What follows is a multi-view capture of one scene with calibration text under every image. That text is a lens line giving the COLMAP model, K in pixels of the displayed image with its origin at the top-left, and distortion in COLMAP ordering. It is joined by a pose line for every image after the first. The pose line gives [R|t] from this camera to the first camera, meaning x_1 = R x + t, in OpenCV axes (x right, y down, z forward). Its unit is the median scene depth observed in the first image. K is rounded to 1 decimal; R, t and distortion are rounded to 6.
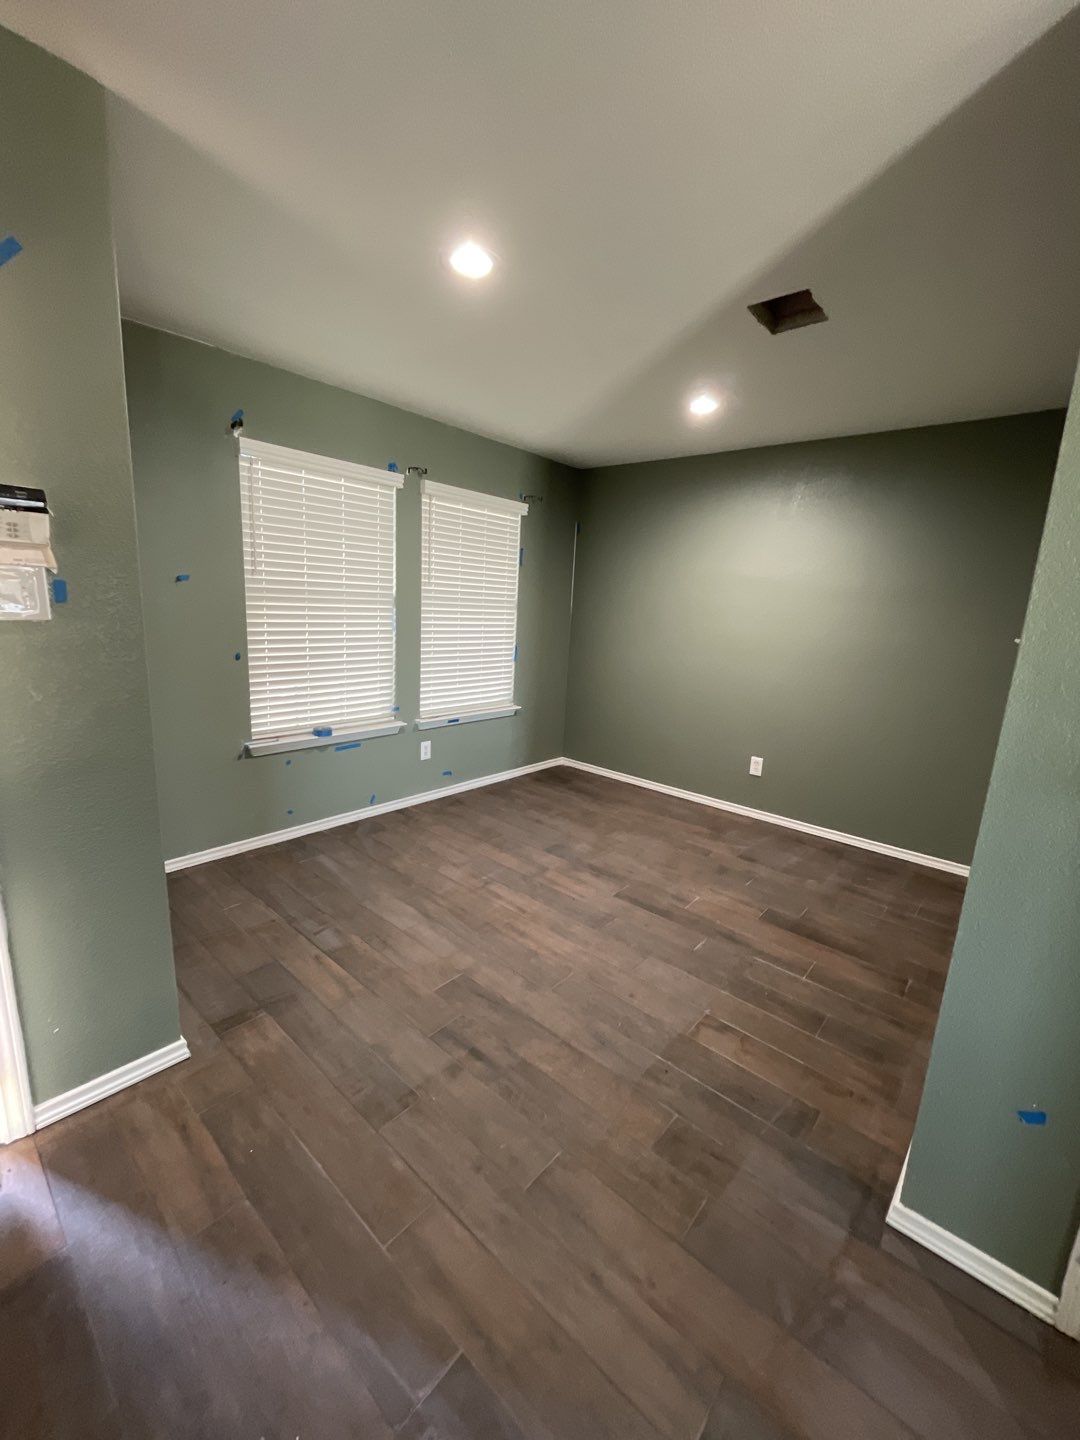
lens RADIAL K [[577.7, 0, 541.7], [0, 577.7, 720.2], [0, 0, 1]] dist [-0.008940, -0.000041]
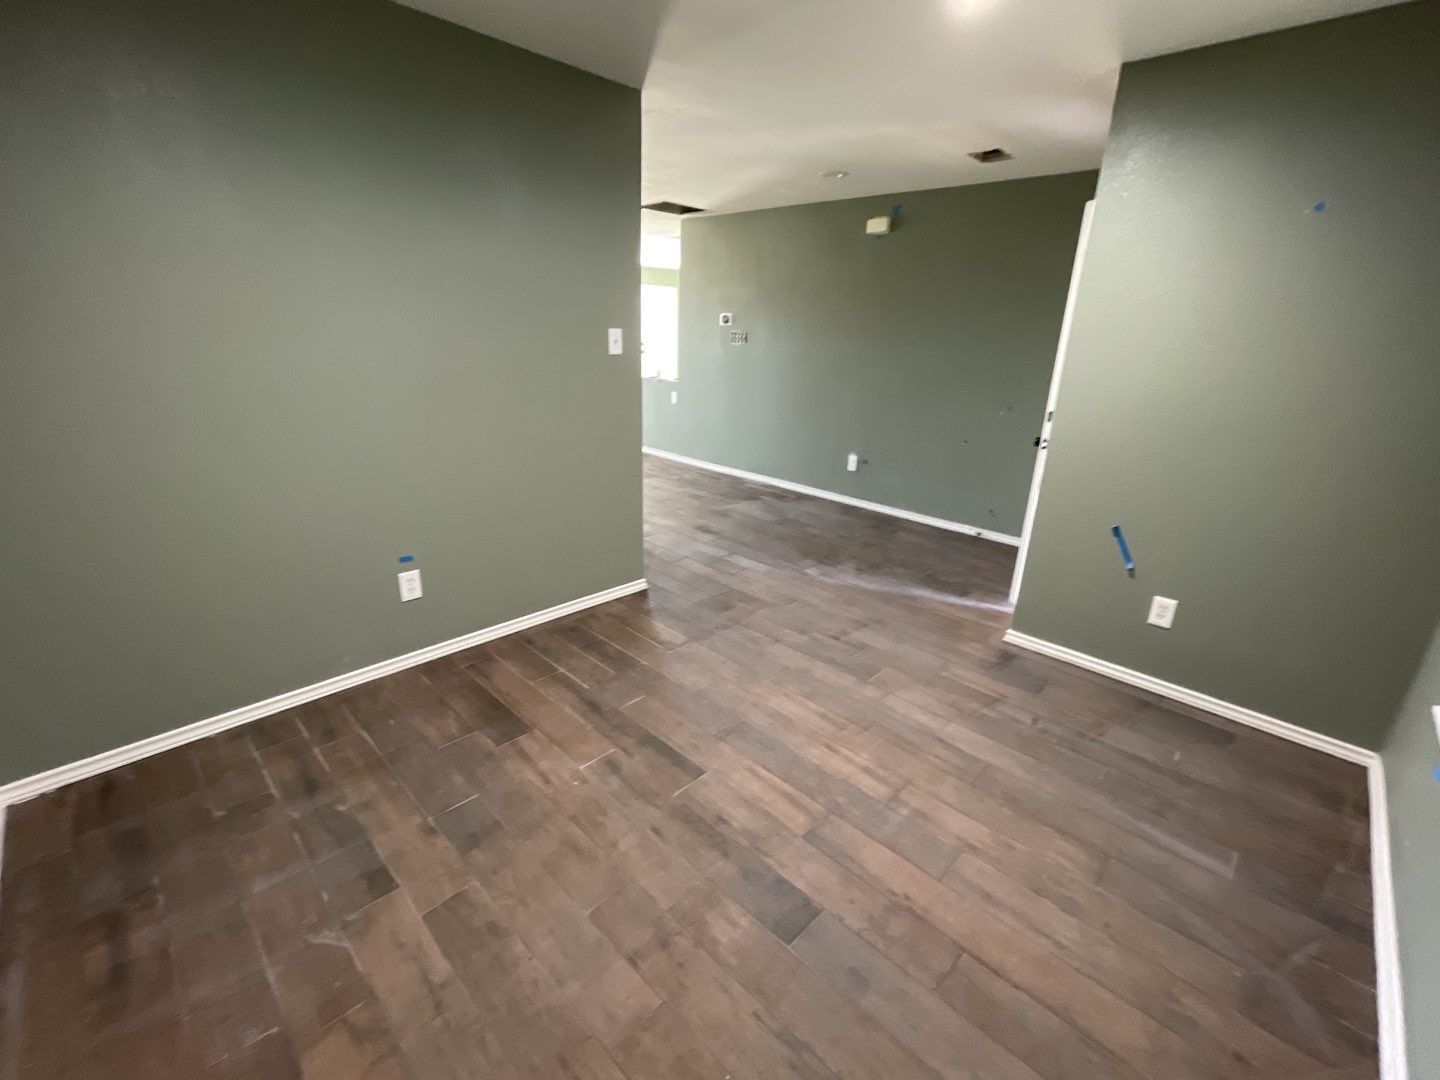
lens RADIAL K [[624.6, 0, 718.6], [0, 624.6, 537.8], [0, 0, 1]] dist [-0.006566, -0.000036]
pose [[-0.994556, -0.099576, 0.030709, 0.149256], [-0.070830, 0.862152, 0.501674, -0.418235], [-0.076431, 0.496767, -0.864512, 1.979682]]
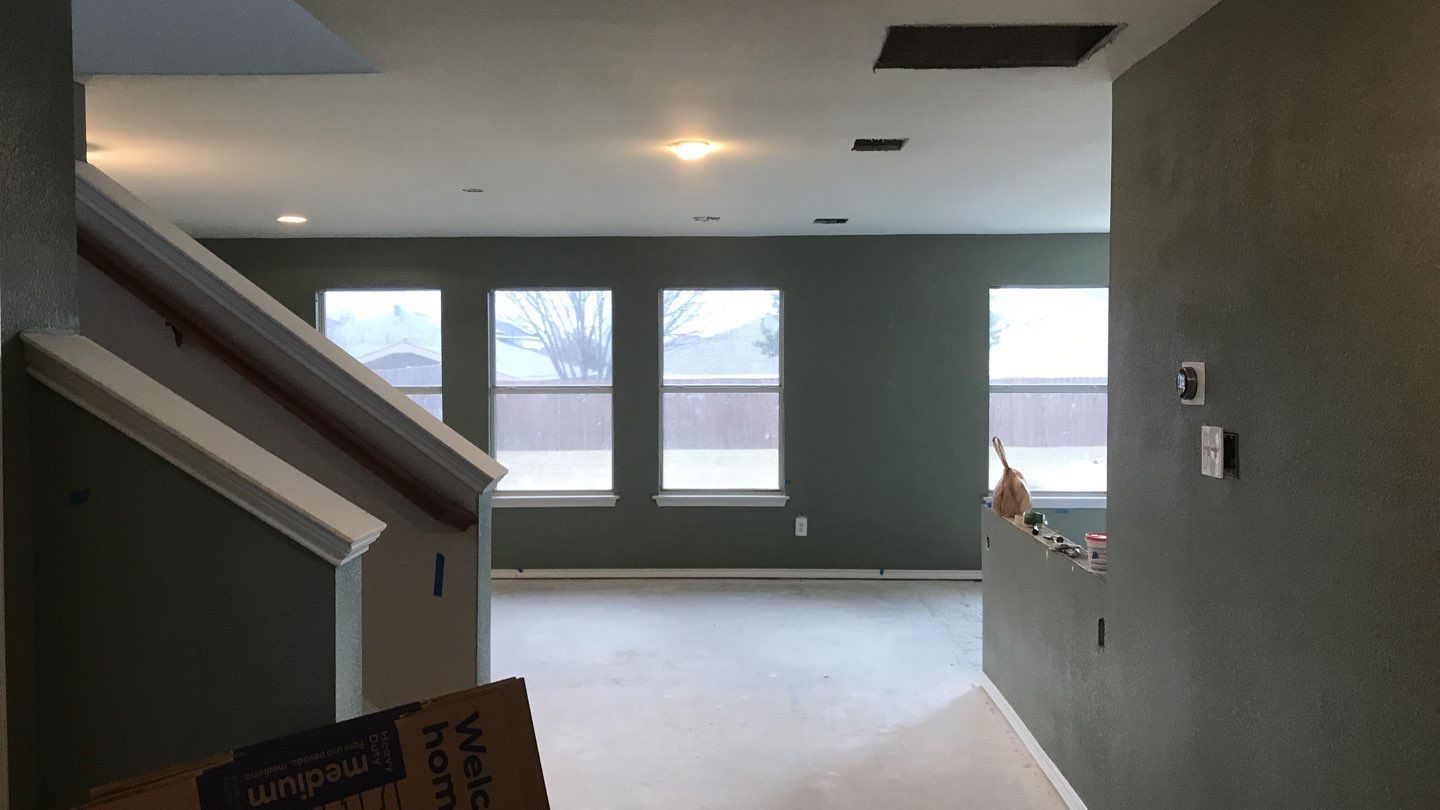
lens RADIAL K [[1164.2, 0, 711.4], [0, 1164.2, 406.9], [0, 0, 1]] dist [-0.019116, 0.004130]
pose [[-0.637855, -0.080567, 0.765931, -0.388718], [0.120007, 0.971968, 0.202180, -0.171441], [-0.760749, 0.220879, -0.610306, 0.327301]]
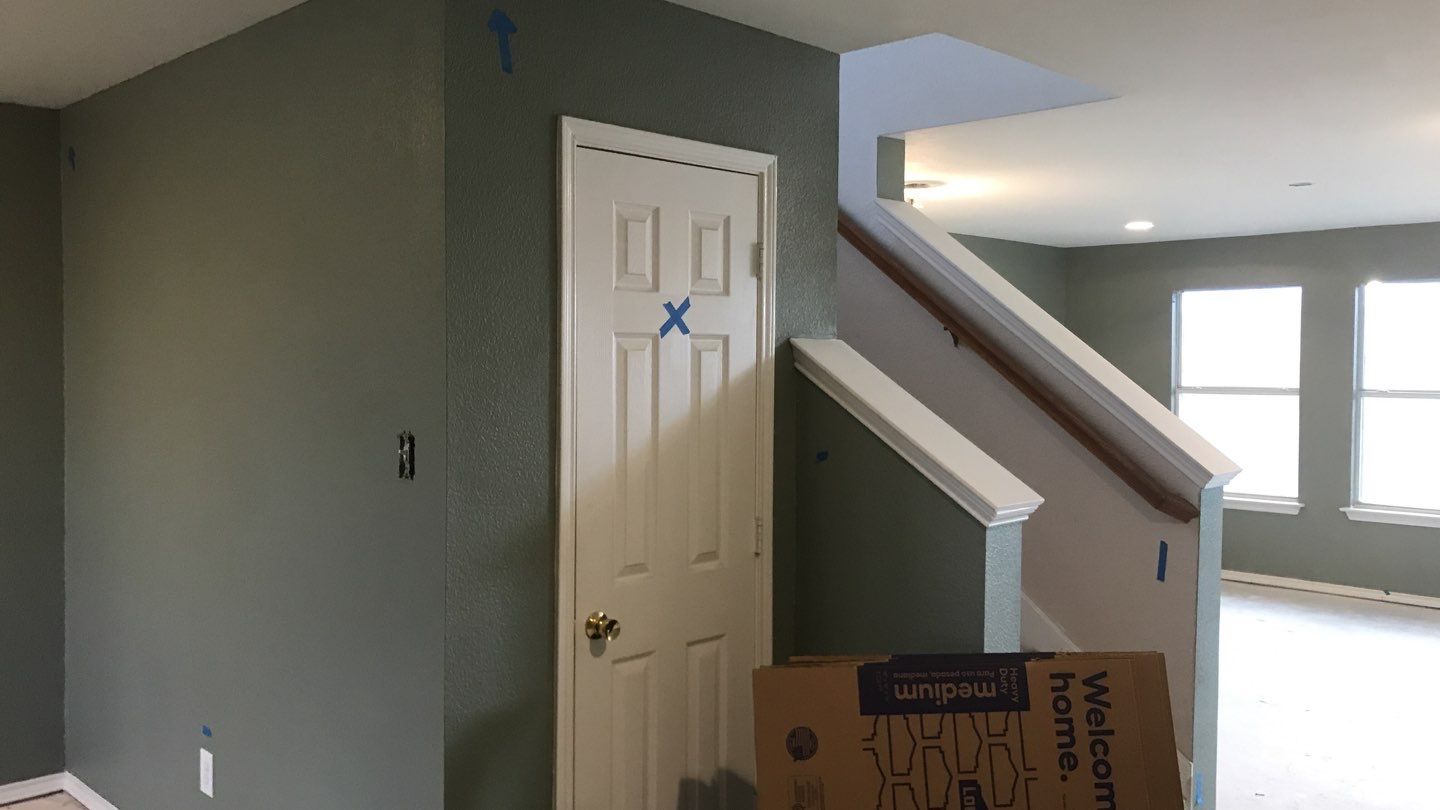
lens RADIAL K [[1164.2, 0, 705.0], [0, 1164.2, 412.9], [0, 0, 1]] dist [-0.019116, 0.004130]
pose [[0.077438, -0.098474, 0.992122, -0.670845], [0.192867, 0.977793, 0.081998, -0.150385], [-0.978164, 0.184998, 0.094711, 0.136844]]
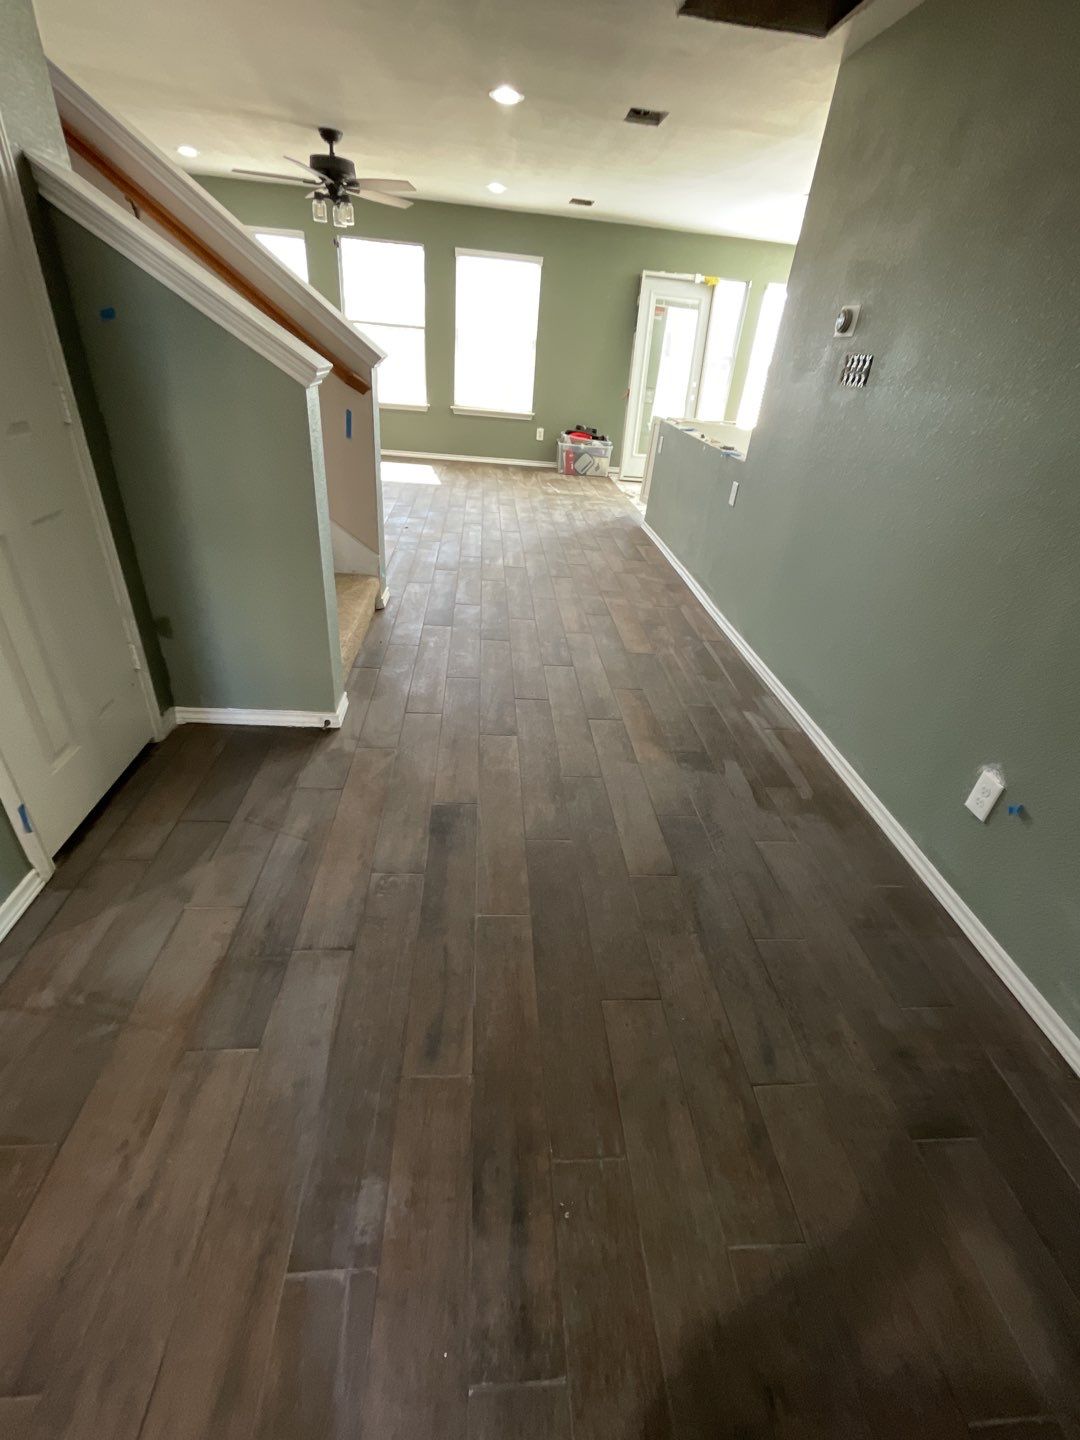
lens RADIAL K [[624.6, 0, 539.9], [0, 624.6, 724.7], [0, 0, 1]] dist [-0.006566, -0.000036]
pose [[-0.704583, -0.463309, 0.537502, -0.265825], [0.017600, 0.745806, 0.665931, -0.073420], [-0.709403, 0.478663, -0.517328, 0.405455]]
